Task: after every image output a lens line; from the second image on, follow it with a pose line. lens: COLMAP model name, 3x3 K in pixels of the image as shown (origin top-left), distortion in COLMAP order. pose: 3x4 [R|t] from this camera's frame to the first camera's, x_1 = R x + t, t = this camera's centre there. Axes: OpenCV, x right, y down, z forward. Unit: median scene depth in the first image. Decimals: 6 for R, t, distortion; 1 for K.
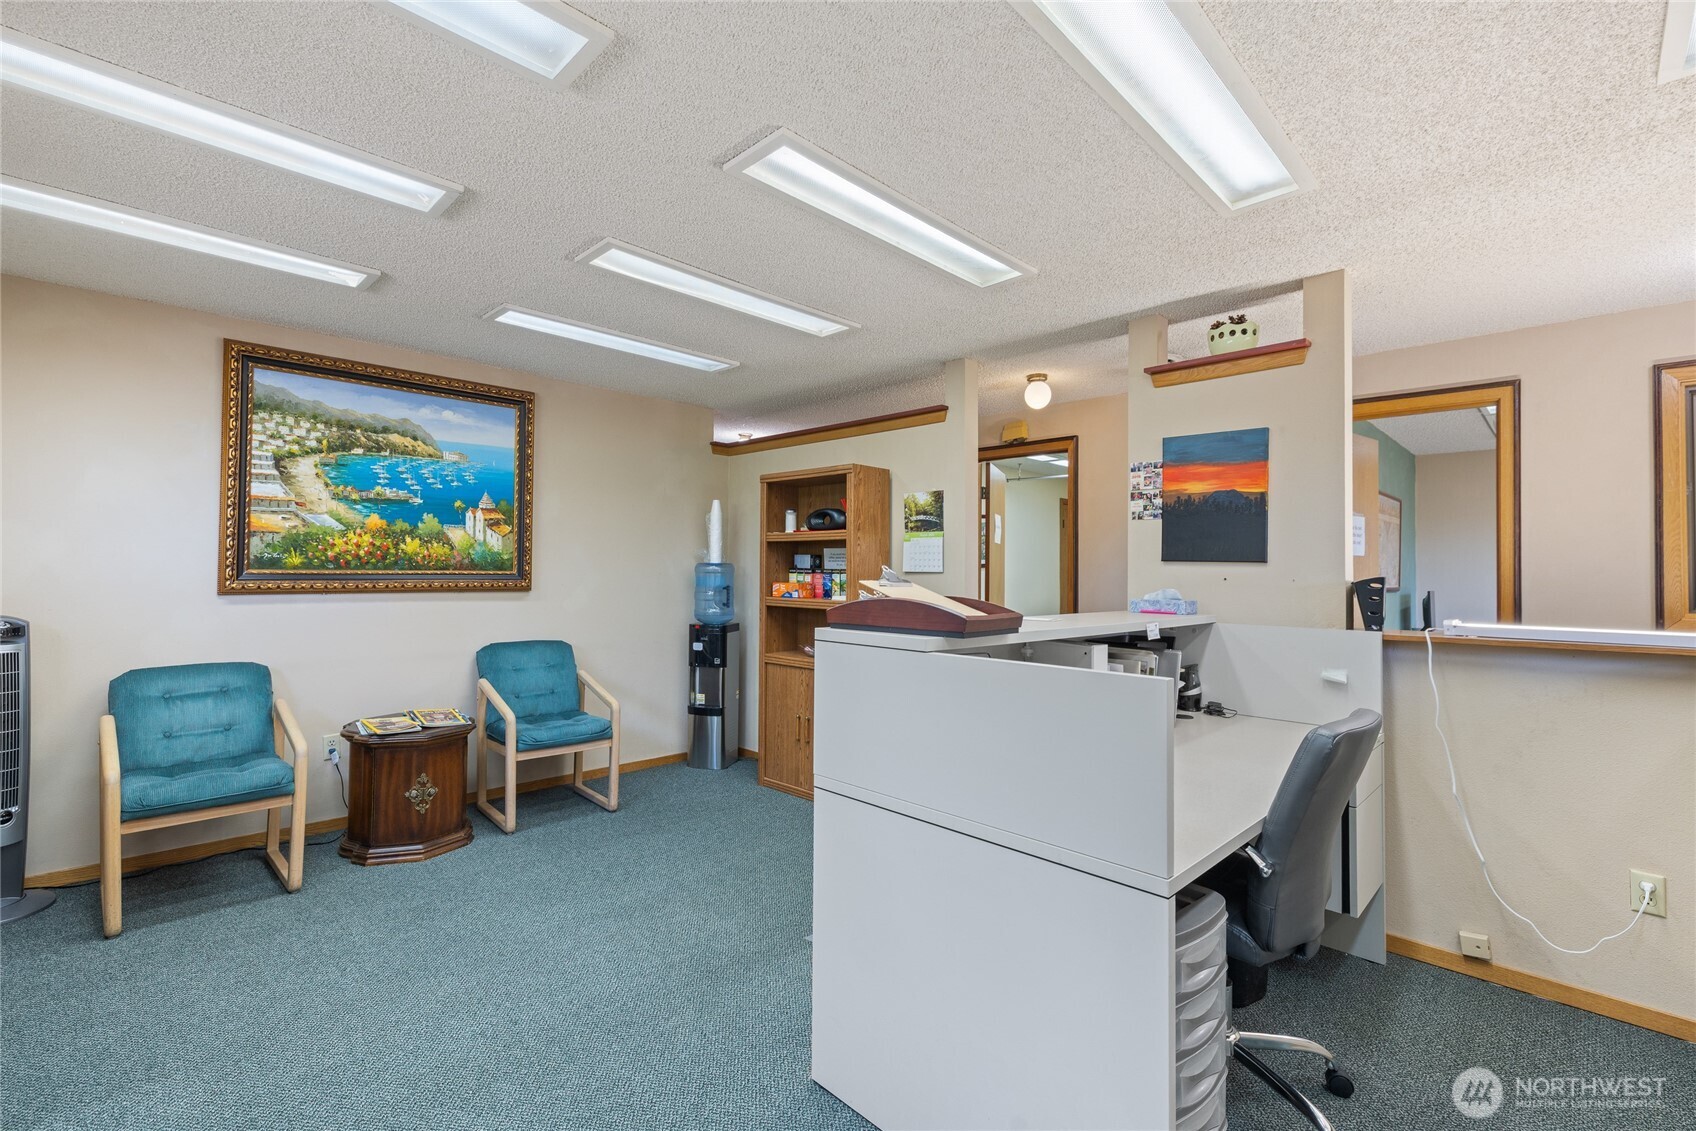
lens RADIAL K [[717.3, 0, 852.5], [0, 717.3, 548.5], [0, 0, 1]] dist [0.003812, -0.000401]
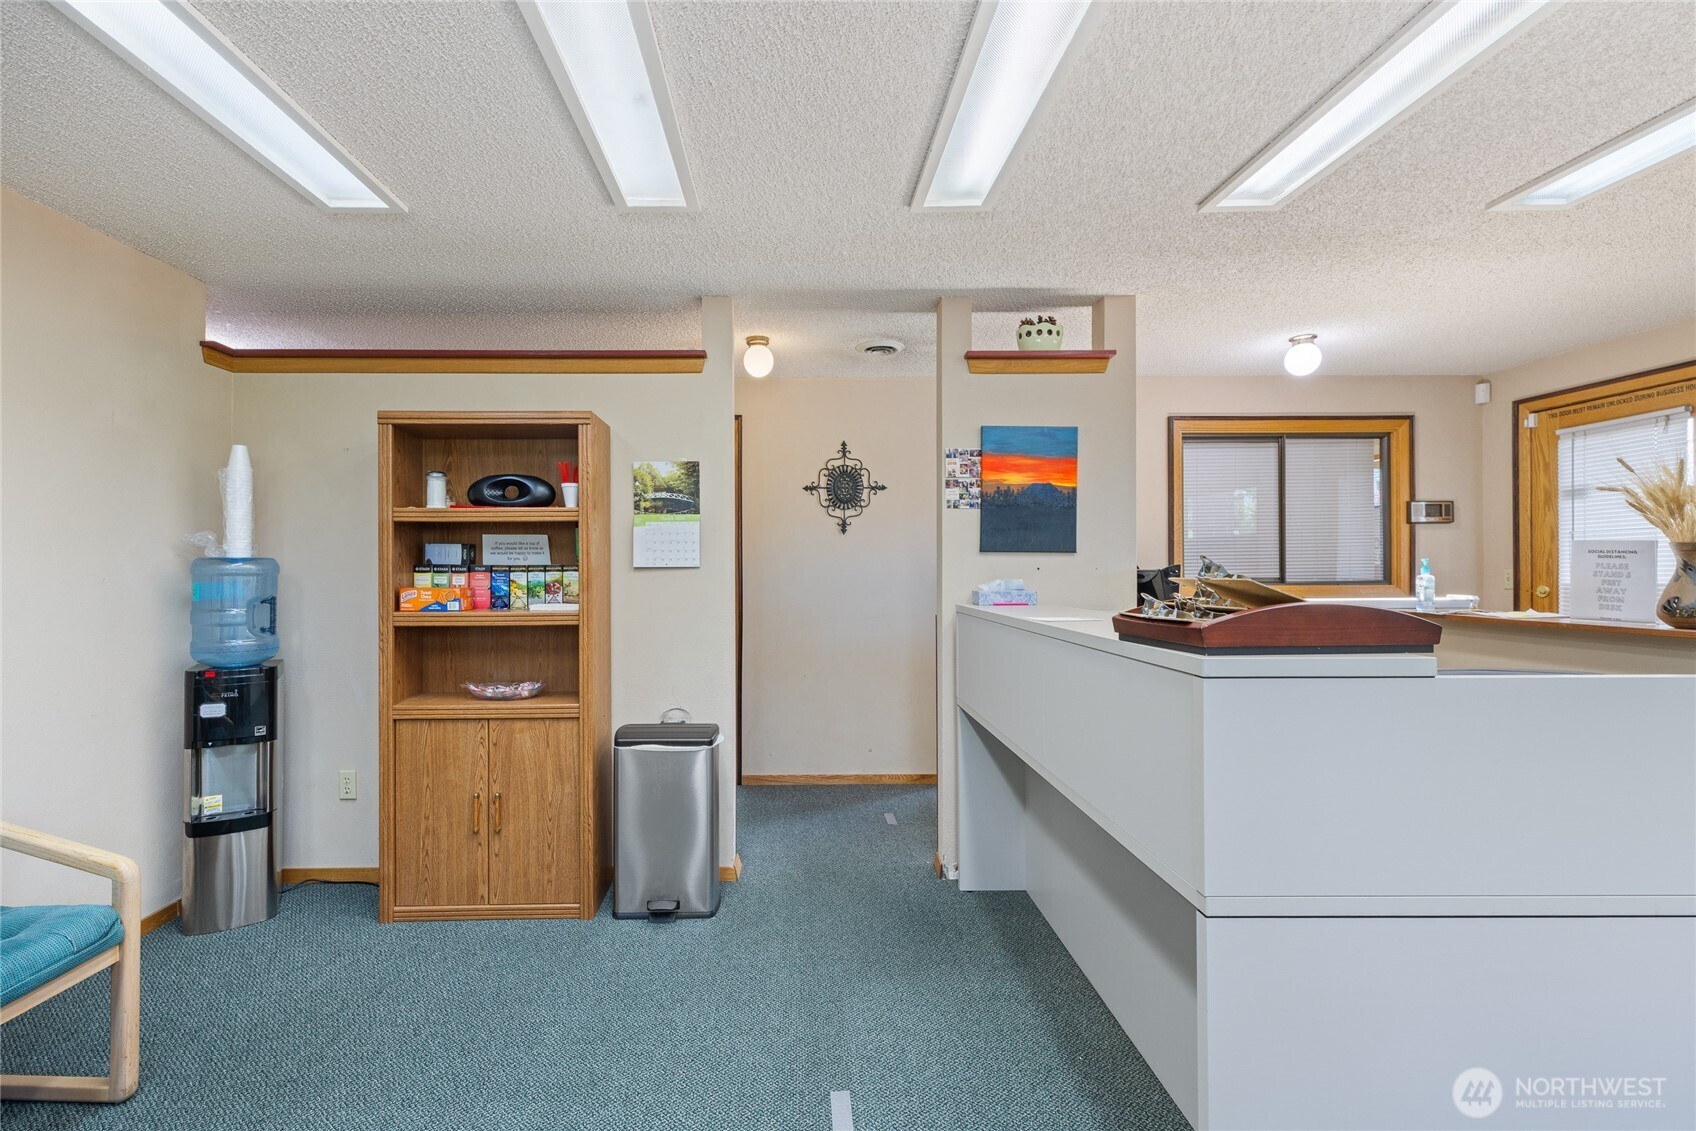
lens RADIAL K [[717.3, 0, 773.3], [0, 717.3, 555.5], [0, 0, 1]] dist [0.003812, -0.000401]
pose [[0.719934, -0.004714, 0.694027, -0.416993], [-0.008784, 0.999835, 0.015903, 0.008634], [-0.693987, -0.017545, 0.719774, 0.454620]]
